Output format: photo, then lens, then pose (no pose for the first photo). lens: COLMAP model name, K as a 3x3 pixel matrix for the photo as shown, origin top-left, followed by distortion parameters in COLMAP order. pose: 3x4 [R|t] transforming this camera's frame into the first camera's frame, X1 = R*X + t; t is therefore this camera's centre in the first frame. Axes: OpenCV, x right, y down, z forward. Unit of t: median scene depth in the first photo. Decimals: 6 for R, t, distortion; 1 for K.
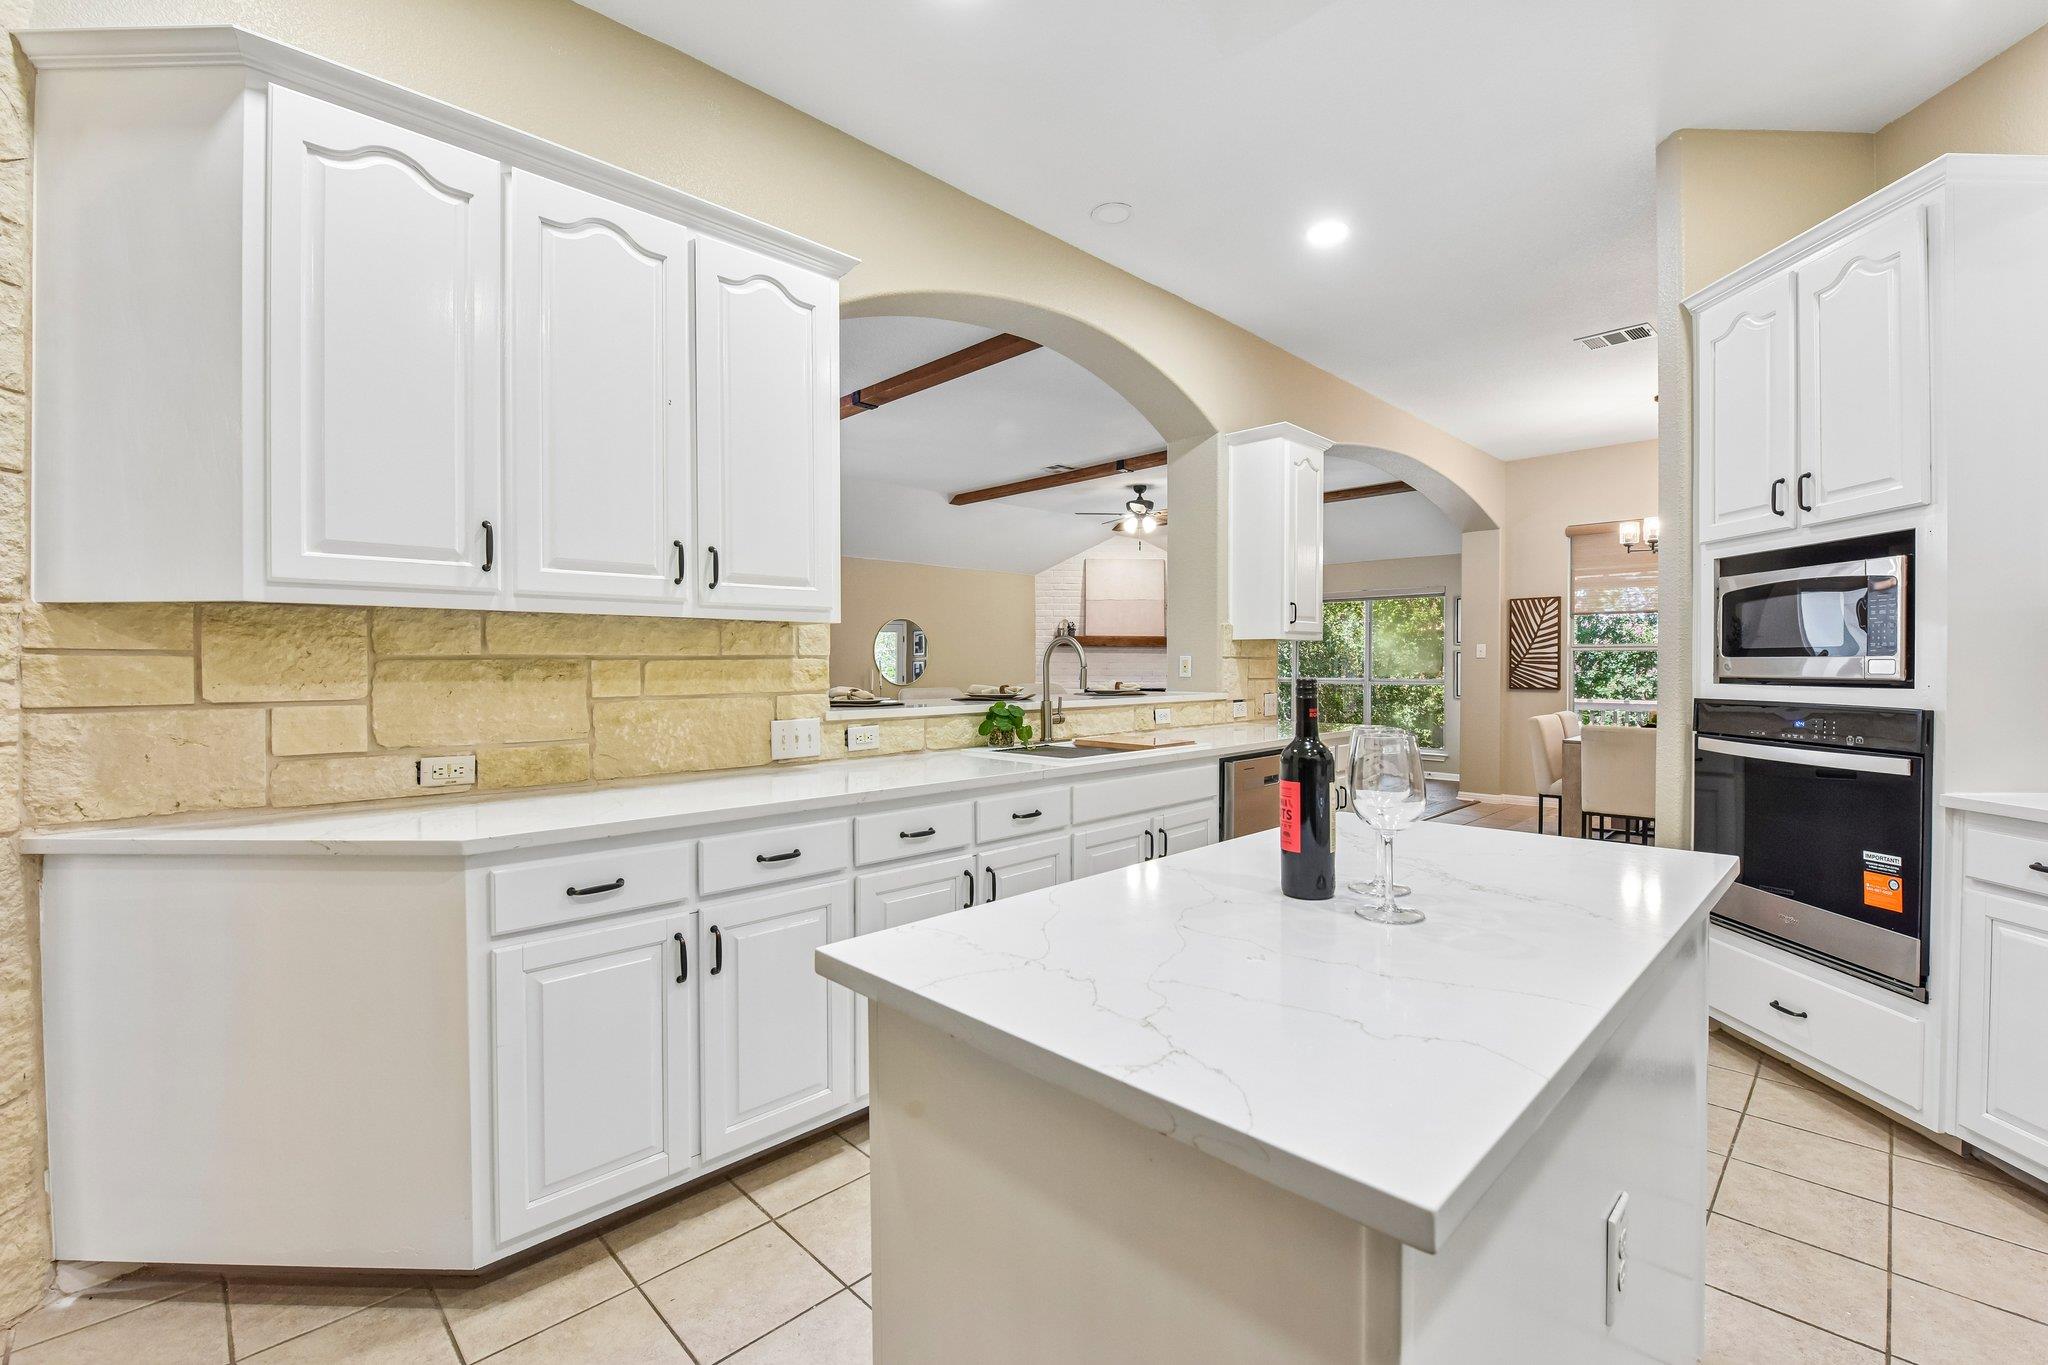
lens RADIAL K [[878.0, 0, 1031.3], [0, 878.0, 673.8], [0, 0, 1]] dist [-0.002096, -0.000148]
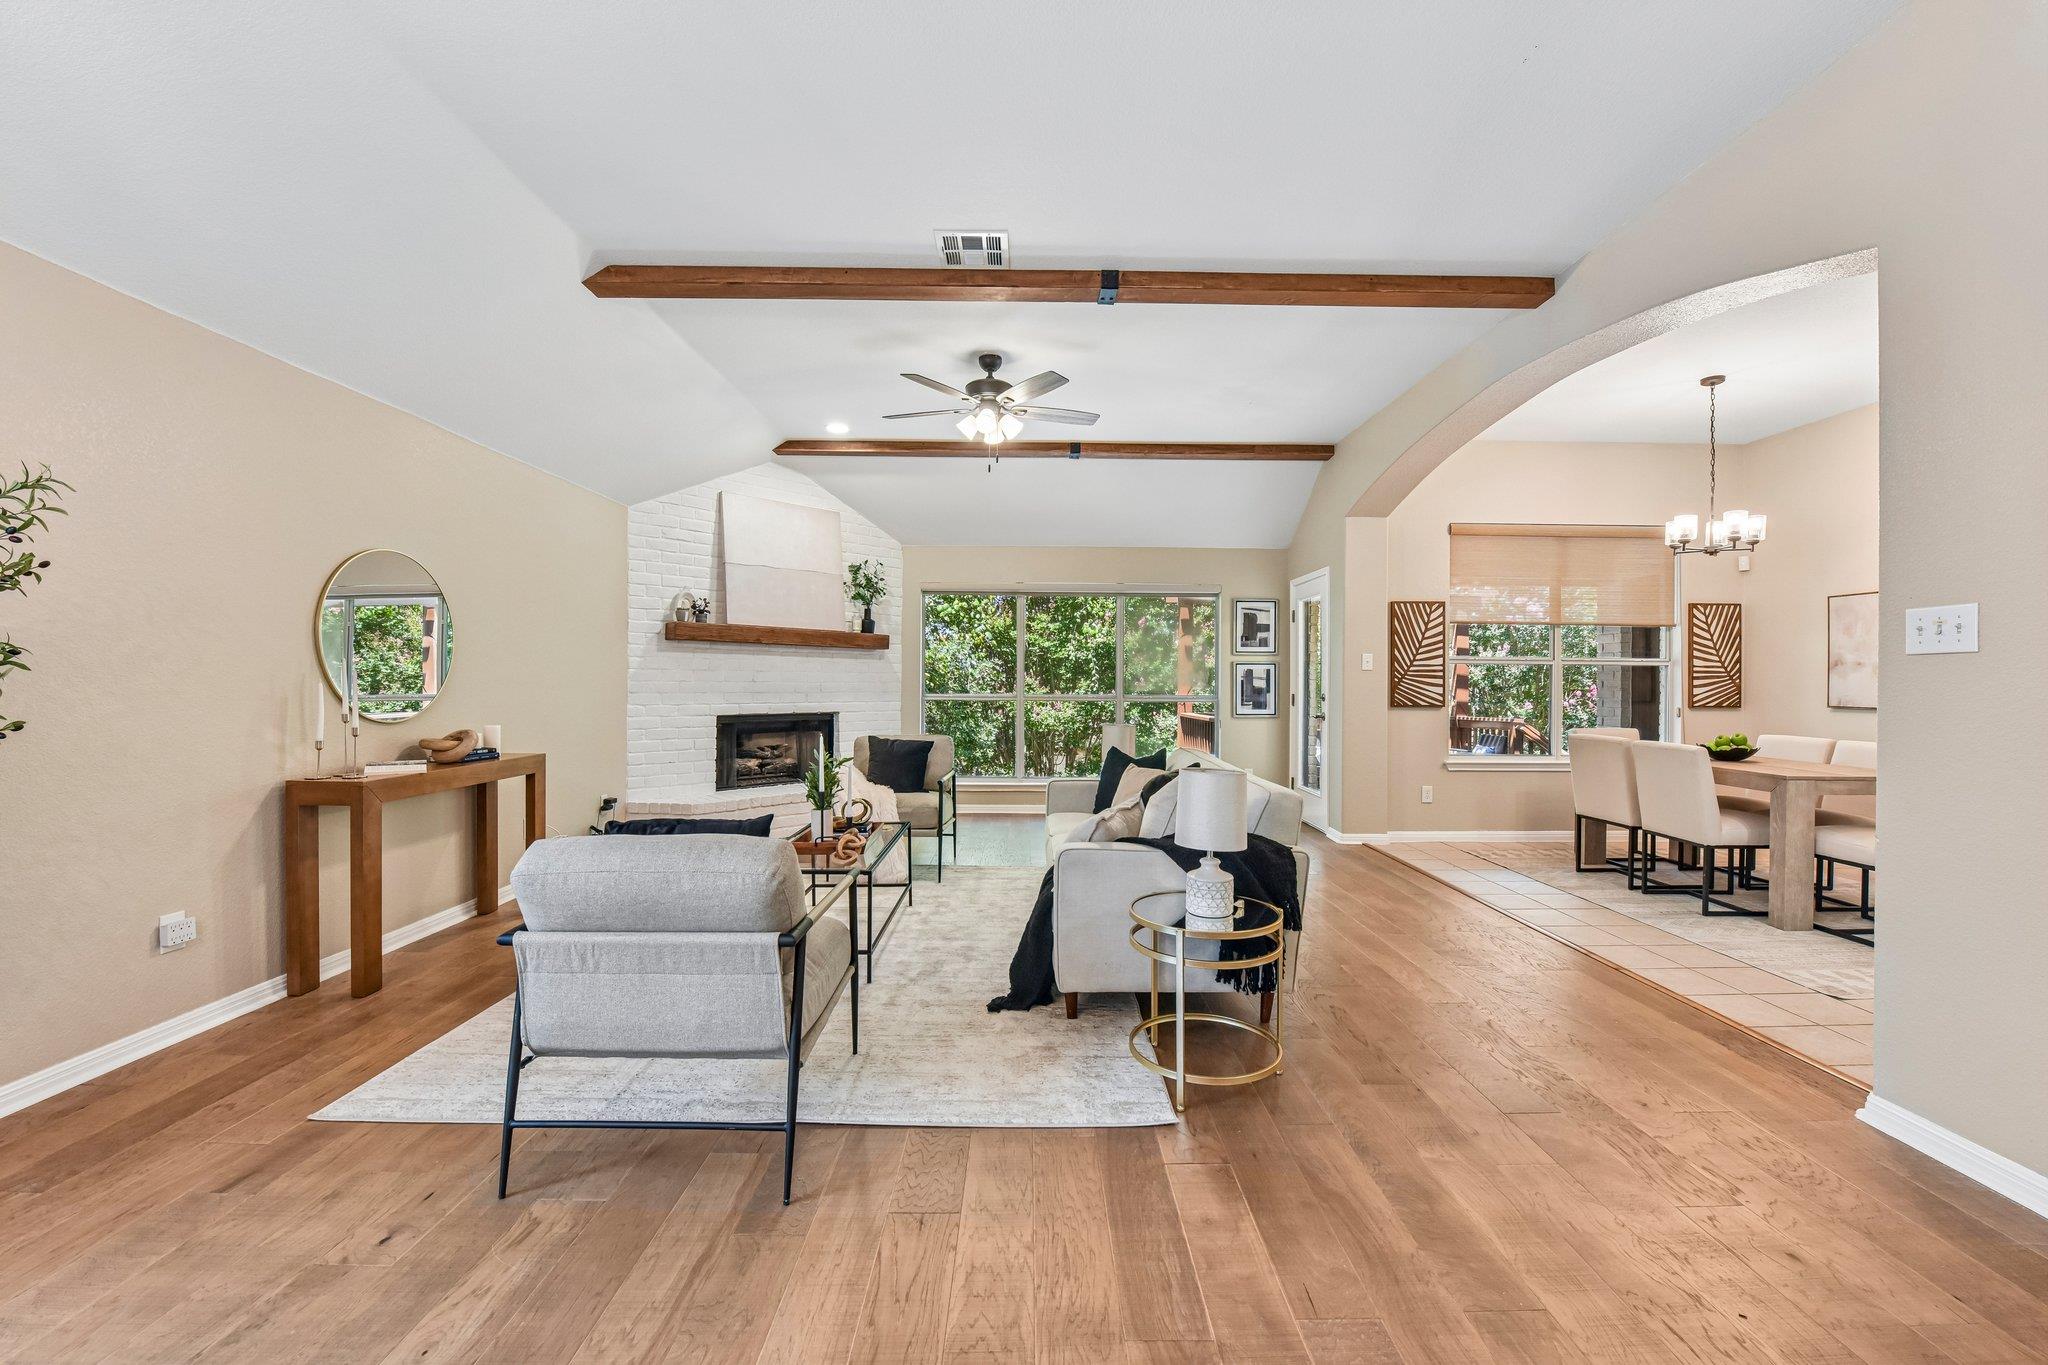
lens RADIAL K [[813.6, 0, 1041.1], [0, 813.6, 682.4], [0, 0, 1]] dist [-0.018685, -0.001118]
pose [[0.697291, 0.001209, 0.716787, -0.258931], [0.000086, 0.999998, -0.001770, -0.005101], [-0.716788, 0.001296, 0.697289, 0.700454]]
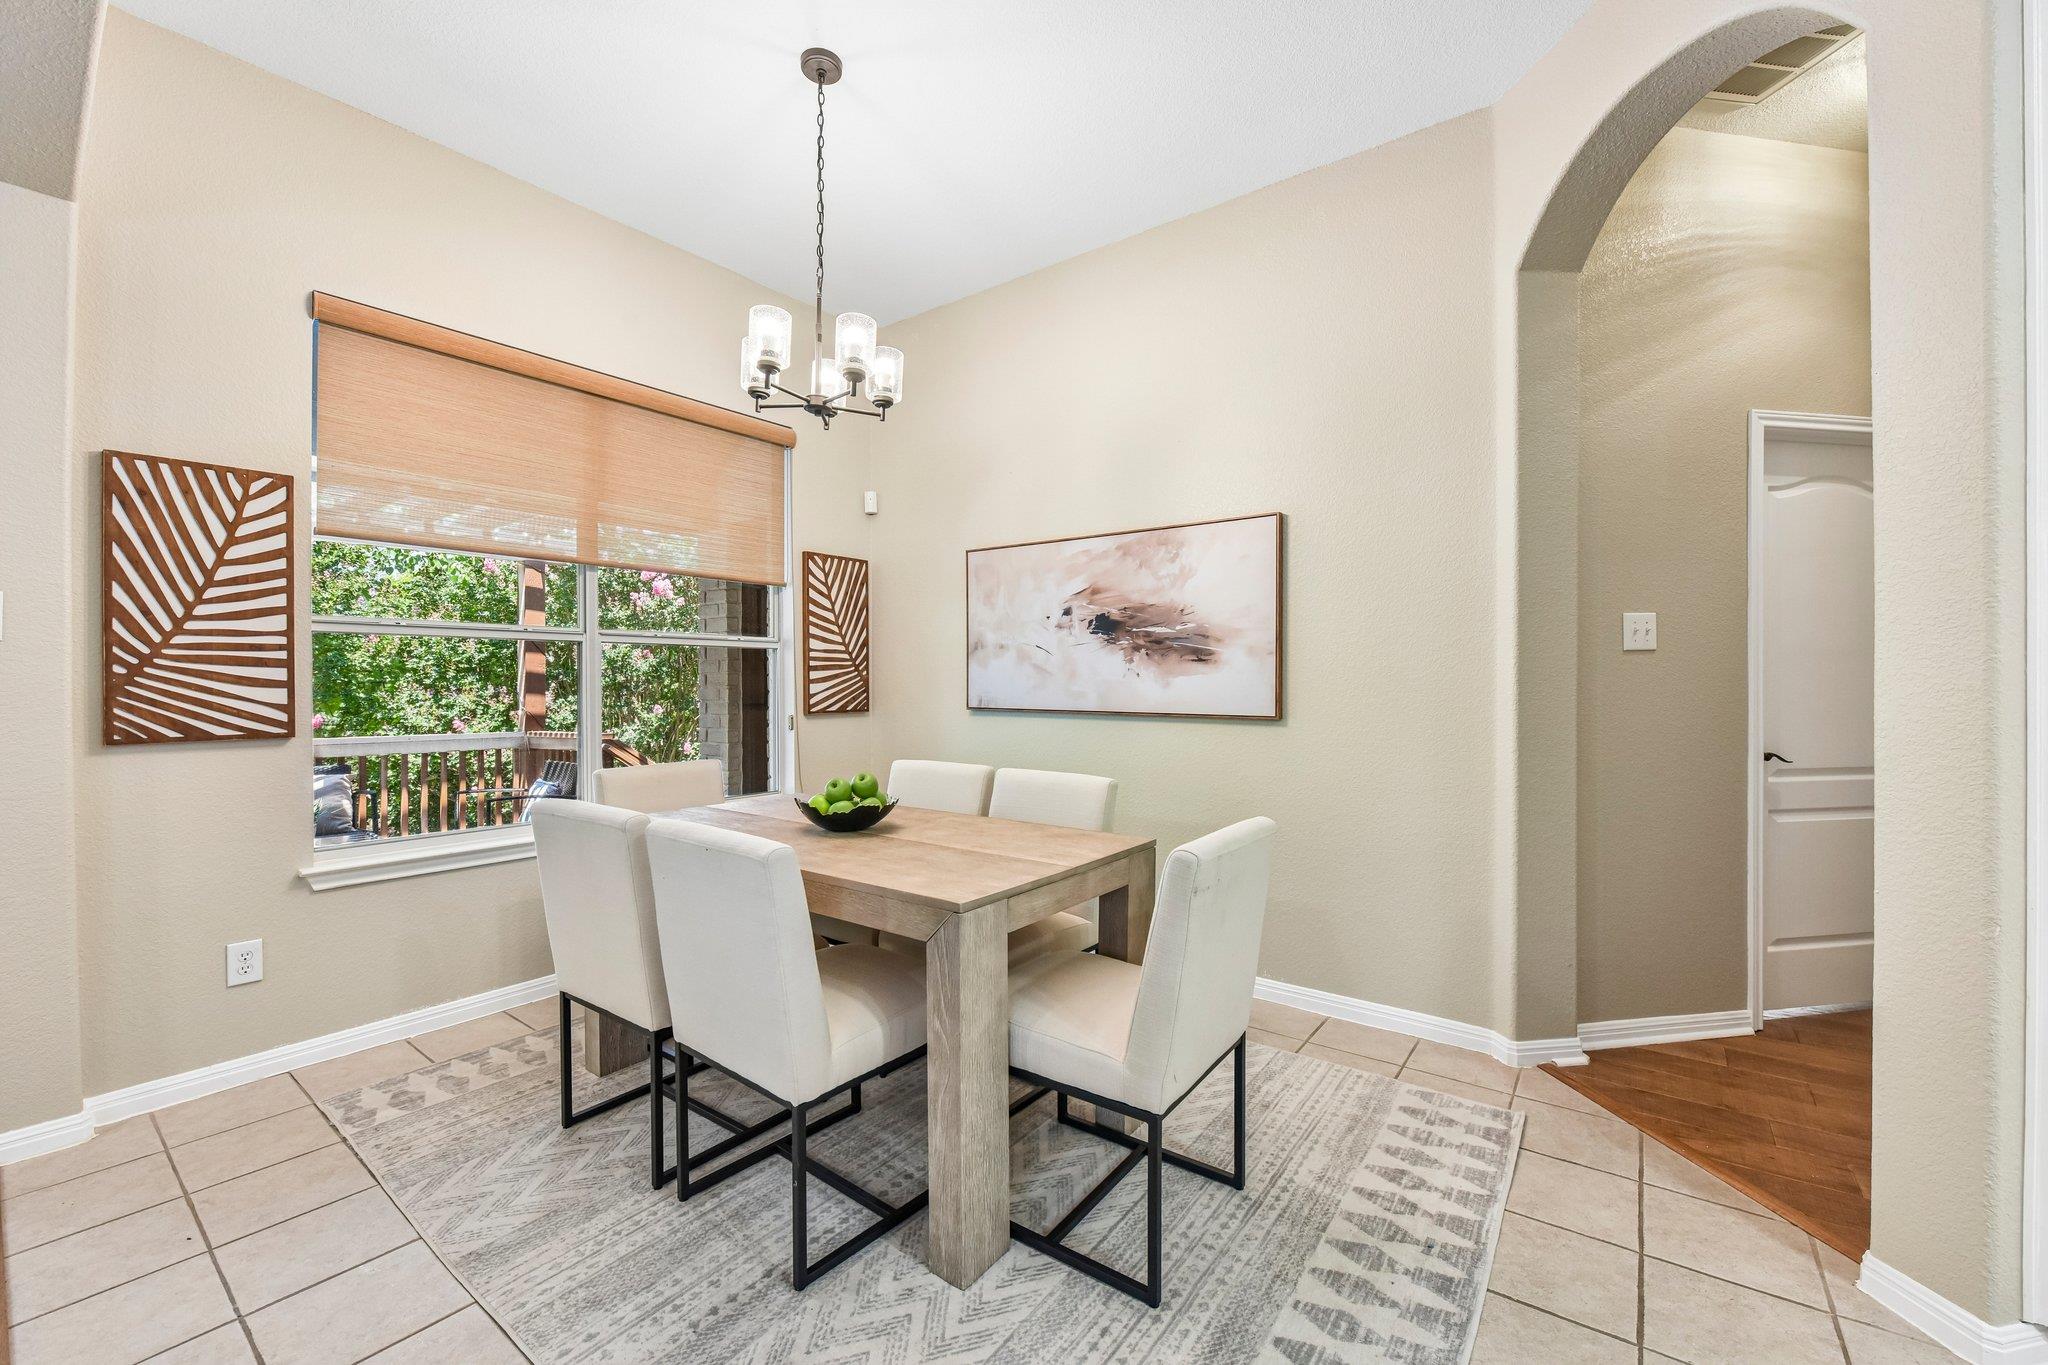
lens RADIAL K [[813.6, 0, 1020.2], [0, 813.6, 684.5], [0, 0, 1]] dist [-0.018685, -0.001118]
pose [[-0.128425, -0.005976, 0.991701, 0.233876], [0.009944, 0.999924, 0.007313, -0.002699], [-0.991669, 0.010801, -0.128356, 0.725856]]
